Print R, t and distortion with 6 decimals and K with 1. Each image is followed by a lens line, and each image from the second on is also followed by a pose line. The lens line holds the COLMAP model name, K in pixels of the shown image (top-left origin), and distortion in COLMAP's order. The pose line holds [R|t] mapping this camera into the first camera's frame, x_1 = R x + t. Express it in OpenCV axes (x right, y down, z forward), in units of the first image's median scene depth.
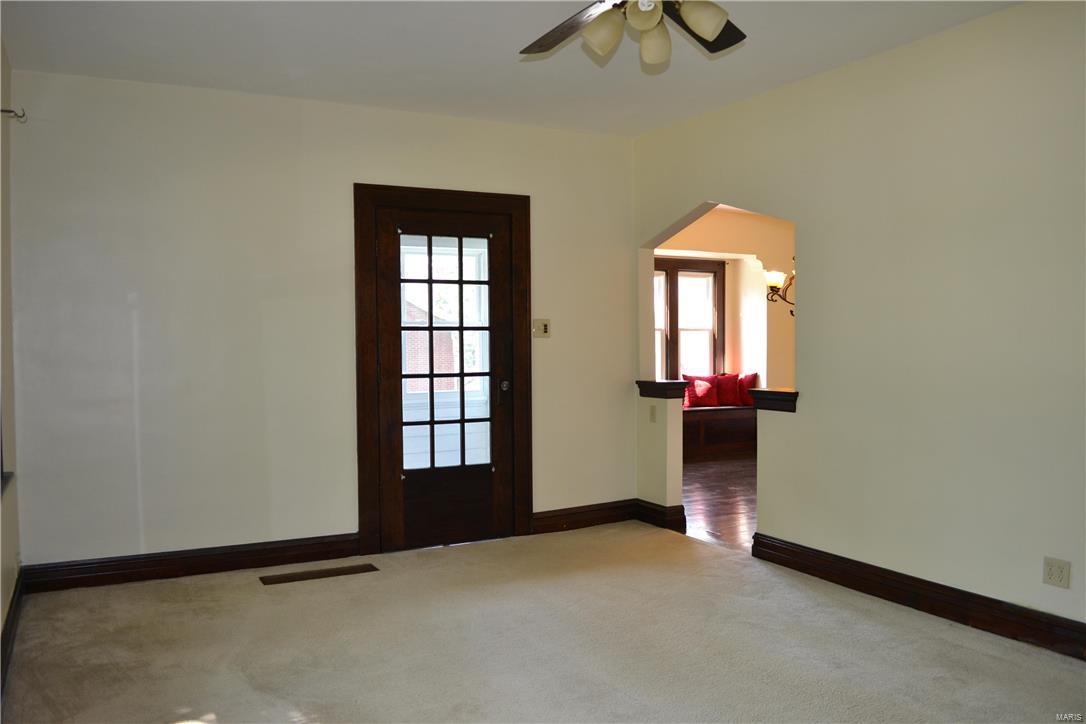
lens RADIAL K [[864.4, 0, 543.0], [0, 864.4, 362.0], [0, 0, 1]] dist [-0.091176, 0.005176]
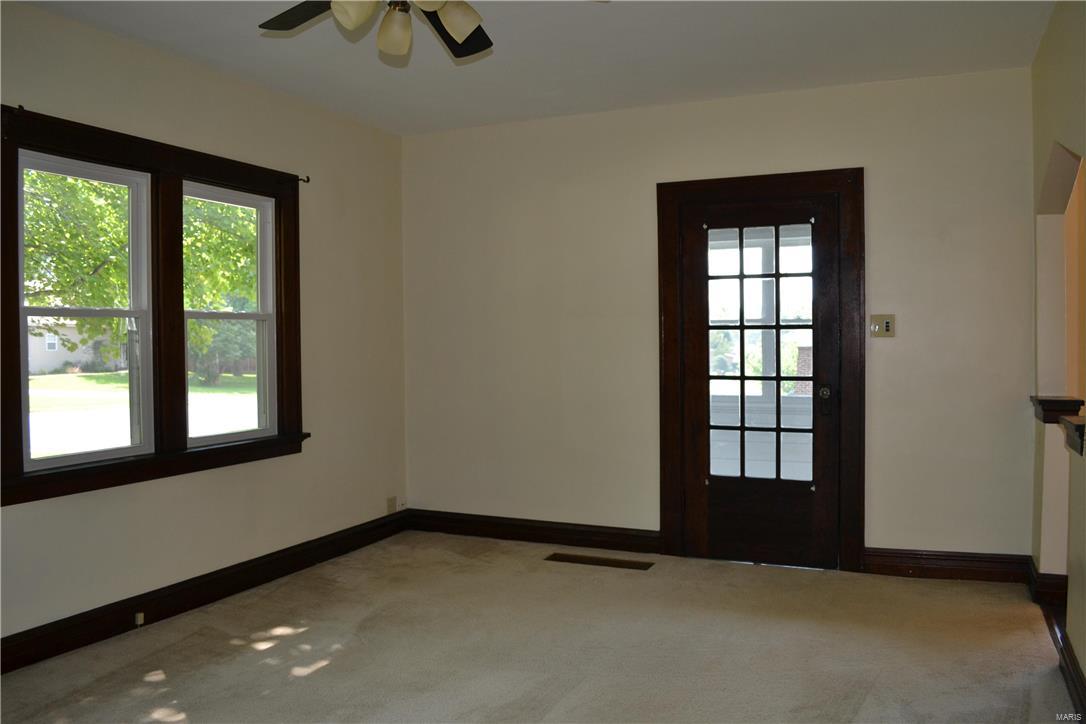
lens RADIAL K [[864.4, 0, 543.0], [0, 864.4, 362.0], [0, 0, 1]] dist [-0.091176, 0.005176]
pose [[0.607718, 0.024855, -0.793764, 0.478231], [-0.019007, 0.999679, 0.016750, -0.012938], [0.793925, 0.004908, 0.607995, 0.267857]]
